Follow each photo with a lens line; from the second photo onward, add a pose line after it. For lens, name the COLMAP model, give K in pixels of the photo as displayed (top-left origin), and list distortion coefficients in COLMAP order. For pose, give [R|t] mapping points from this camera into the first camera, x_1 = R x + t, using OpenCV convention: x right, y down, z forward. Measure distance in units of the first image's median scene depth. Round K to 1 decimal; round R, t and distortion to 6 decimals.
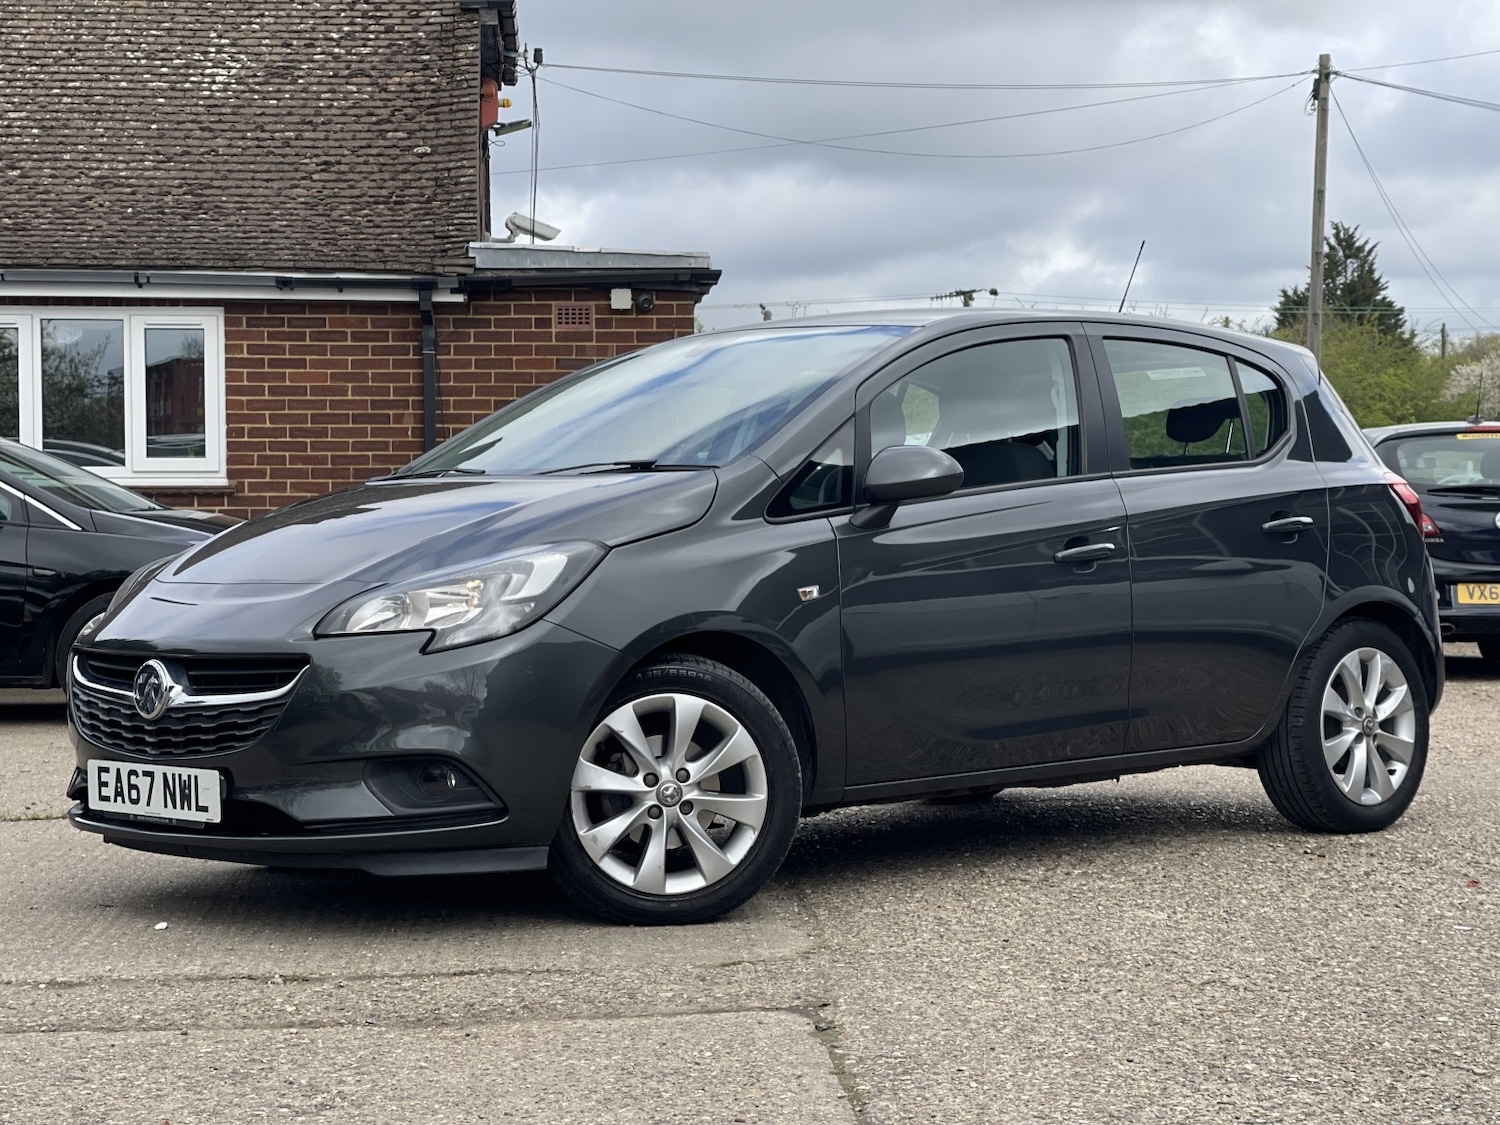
lens RADIAL K [[2760.4, 0, 741.9], [0, 2760.4, 546.5], [0, 0, 1]] dist [0.234428, -0.326344]
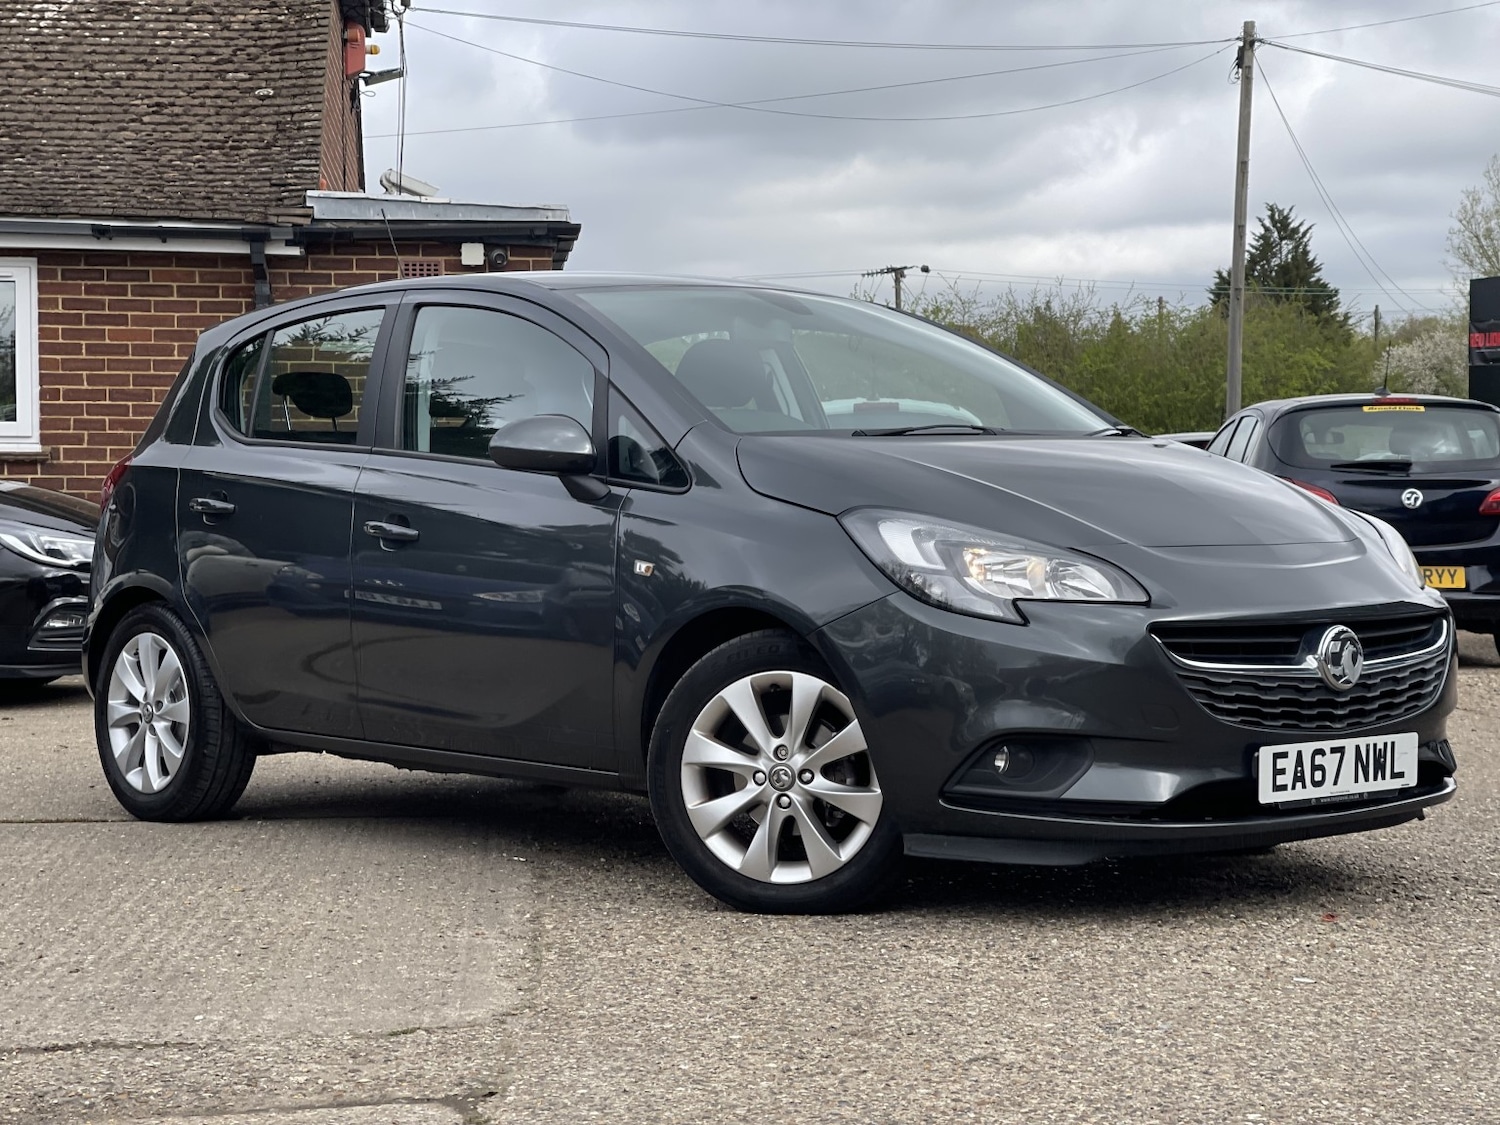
lens RADIAL K [[2752.6, 0, 750.0], [0, 2752.6, 562.5], [0, 0, 1]] dist [0.349190, -1.285894]
pose [[0.999678, 0.005201, 0.024836, 0.054562], [-0.005532, 0.999896, 0.013293, 0.002074], [-0.024764, -0.013426, 0.999603, 0.136909]]
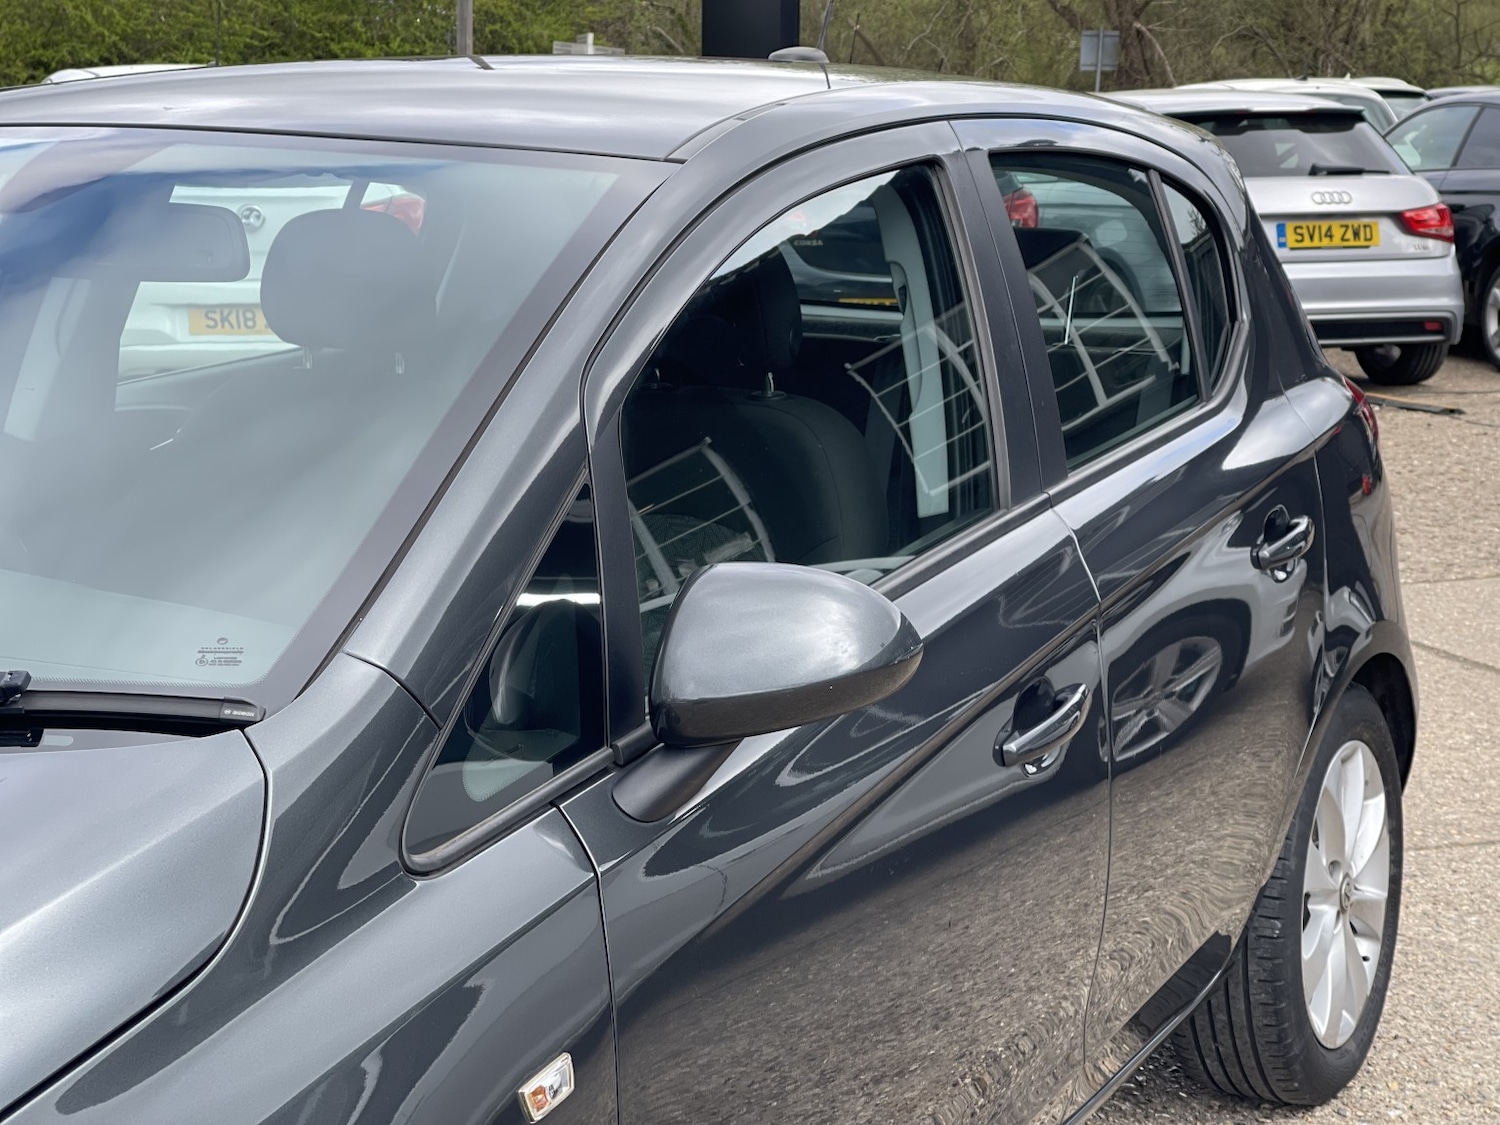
lens RADIAL K [[2752.7, 0, 750.0], [0, 2752.7, 562.5], [0, 0, 1]] dist [0.286355, -0.852209]
pose [[0.942828, -0.039127, 0.330976, -0.047861], [-0.016700, 0.986291, 0.164170, -0.079332], [-0.332862, -0.160312, 0.929249, 0.570315]]
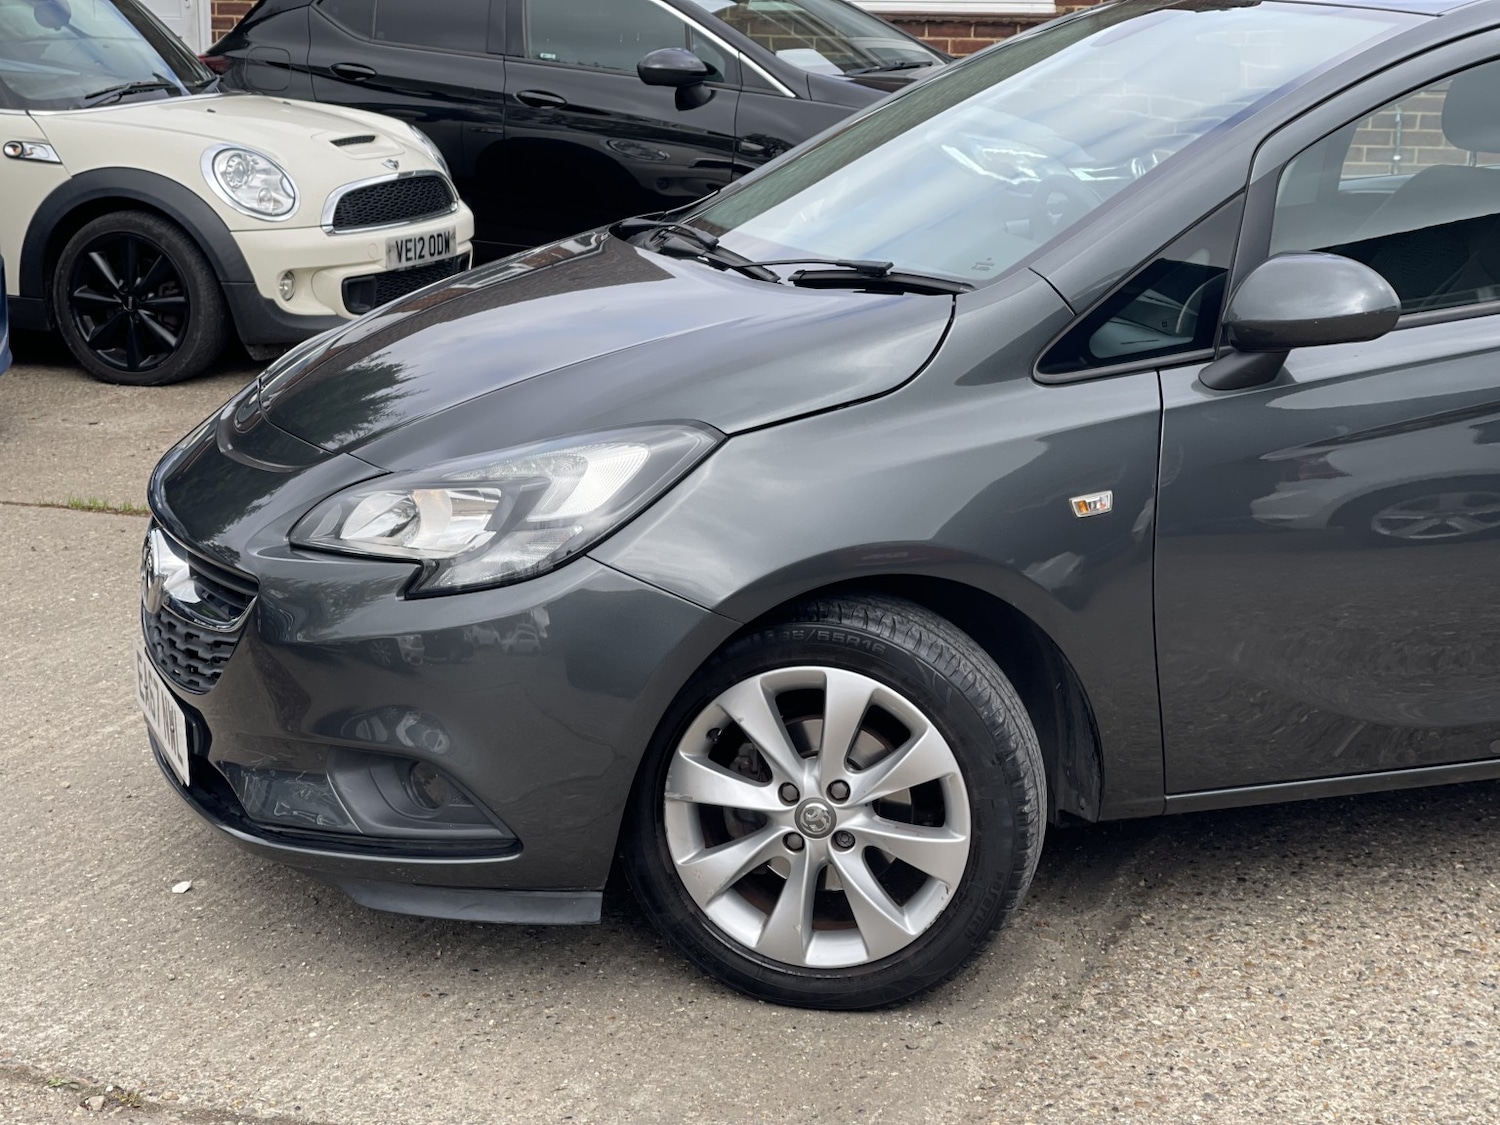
lens RADIAL K [[2752.7, 0, 750.0], [0, 2752.7, 562.5], [0, 0, 1]] dist [0.286355, -0.852209]
pose [[0.915829, 0.100553, -0.388774, 0.158877], [-0.015216, 0.976136, 0.216625, -0.083717], [0.401279, -0.192476, 0.895504, 0.338730]]
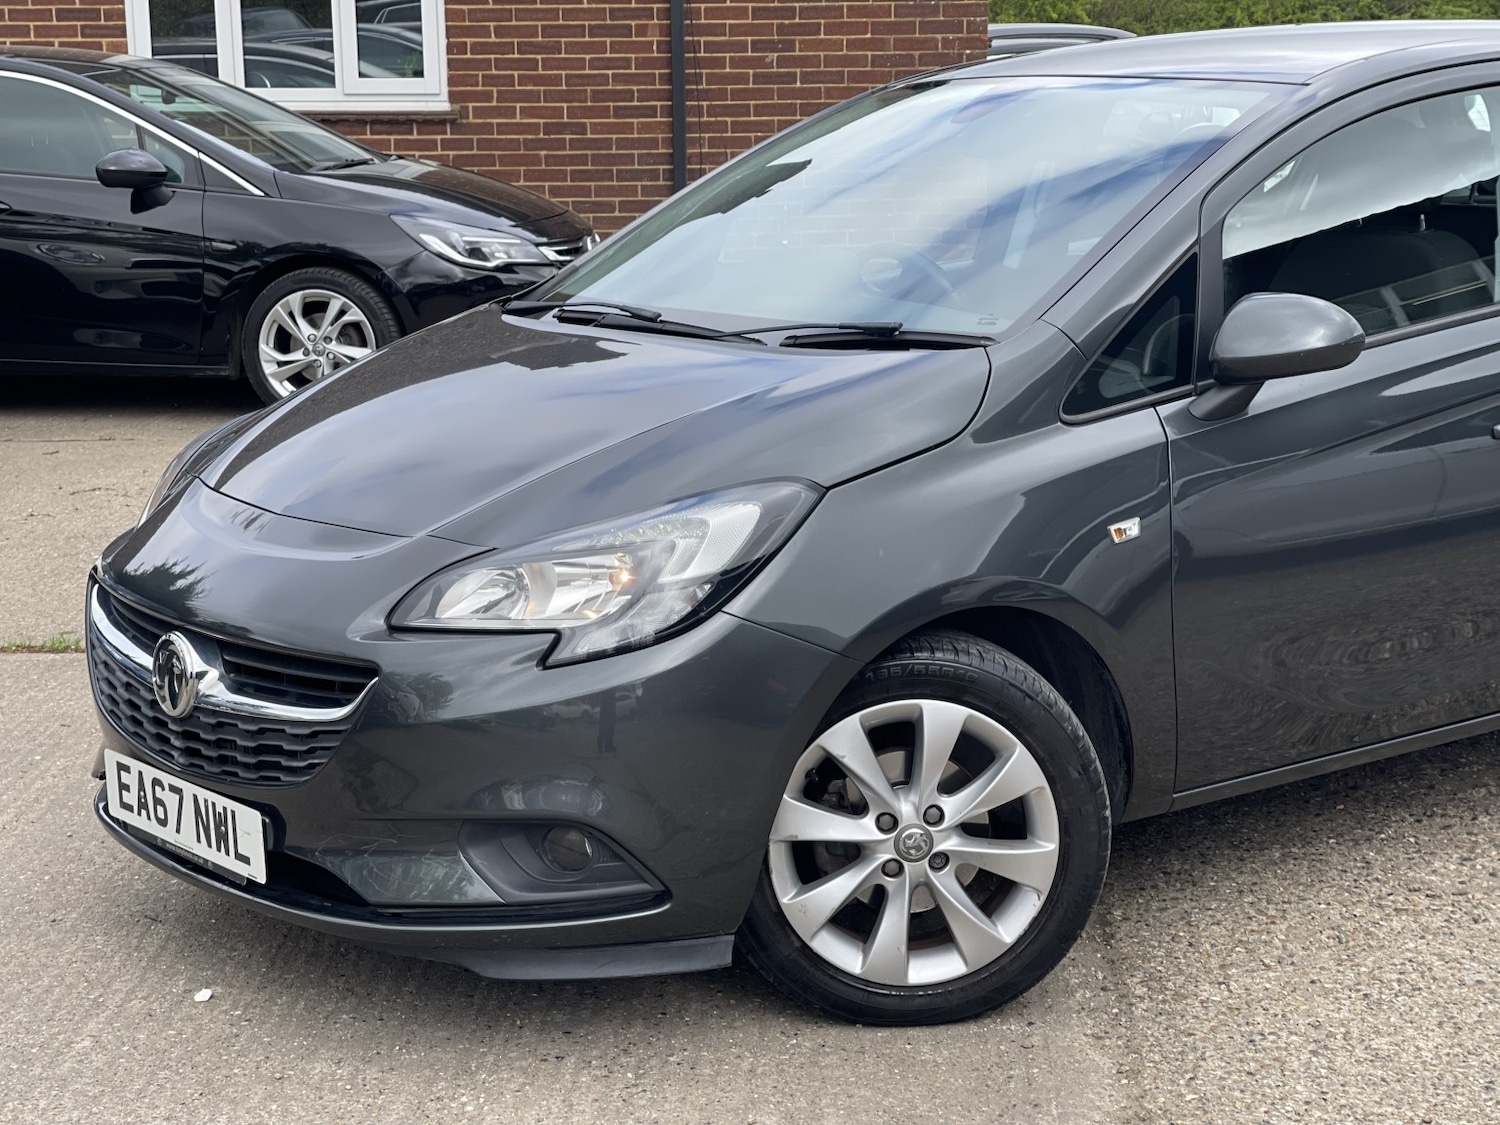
lens RADIAL K [[2760.4, 0, 741.9], [0, 2760.4, 546.5], [0, 0, 1]] dist [0.234428, -0.326344]
pose [[0.994170, 0.012734, -0.107070, 0.002995], [0.006211, 0.984589, 0.174775, -0.079900], [0.107646, -0.174421, 0.978769, 0.267013]]
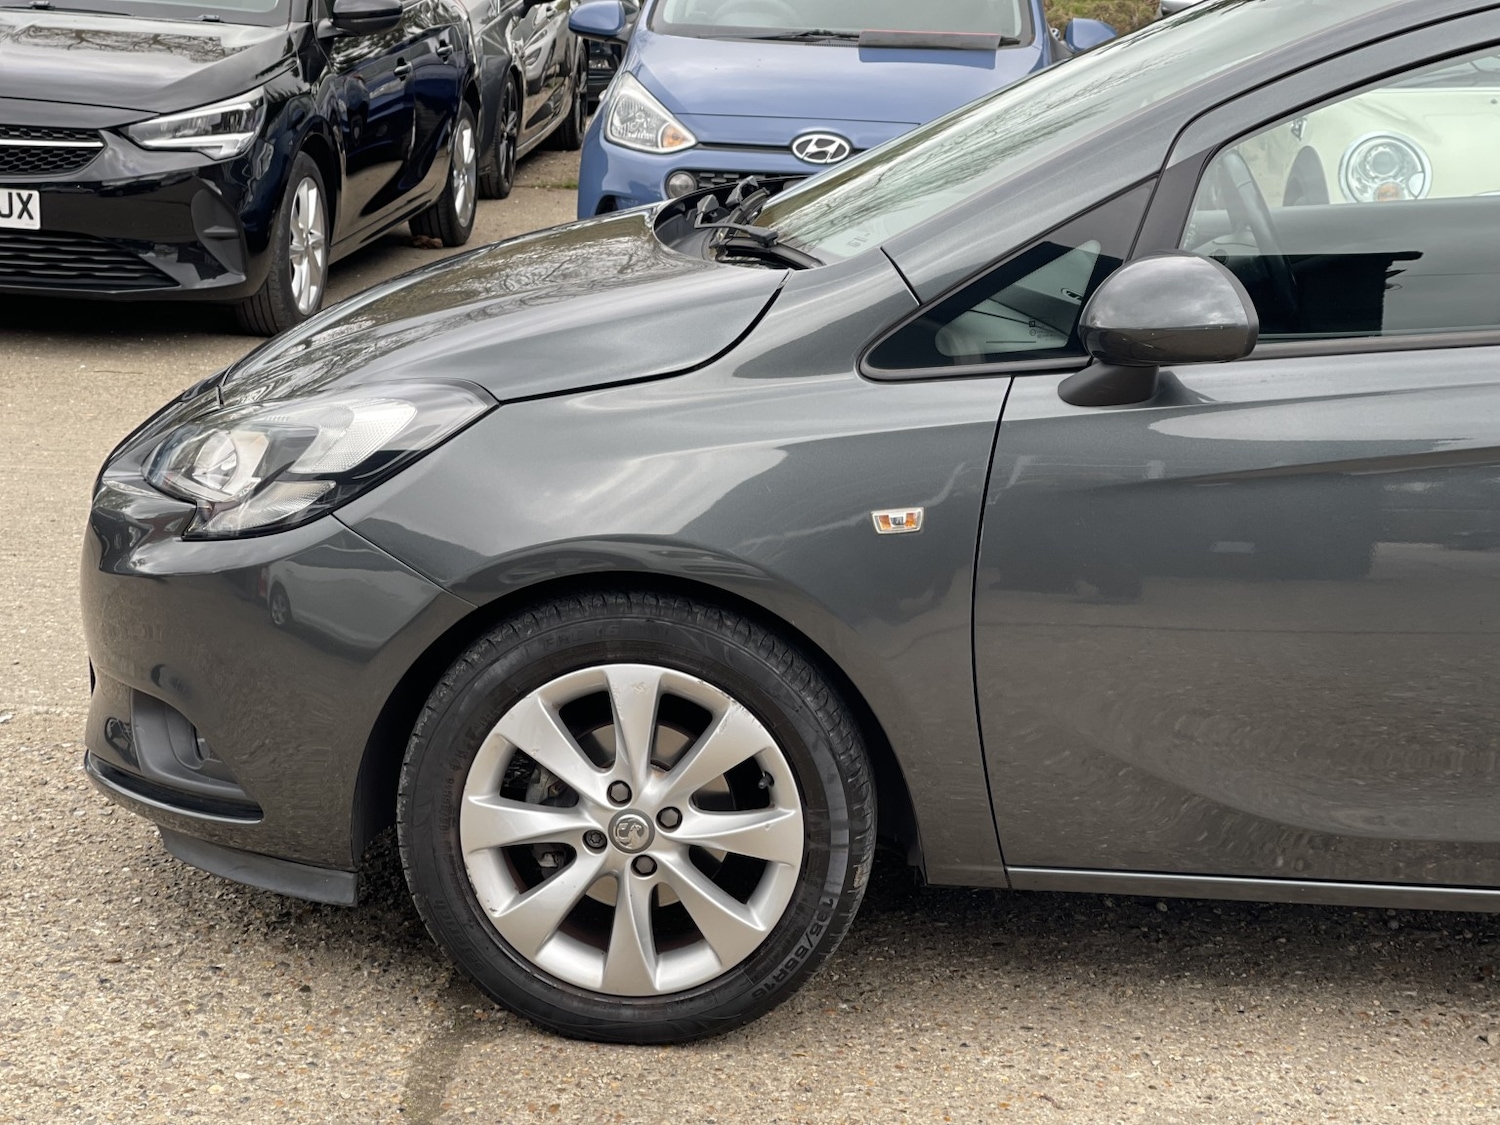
lens RADIAL K [[2752.6, 0, 750.0], [0, 2752.6, 562.5], [0, 0, 1]] dist [0.349190, -1.285894]
pose [[0.682308, 0.198080, -0.703718, 0.313160], [-0.040118, 0.971289, 0.234497, -0.081541], [0.729963, -0.131767, 0.670665, 0.503258]]
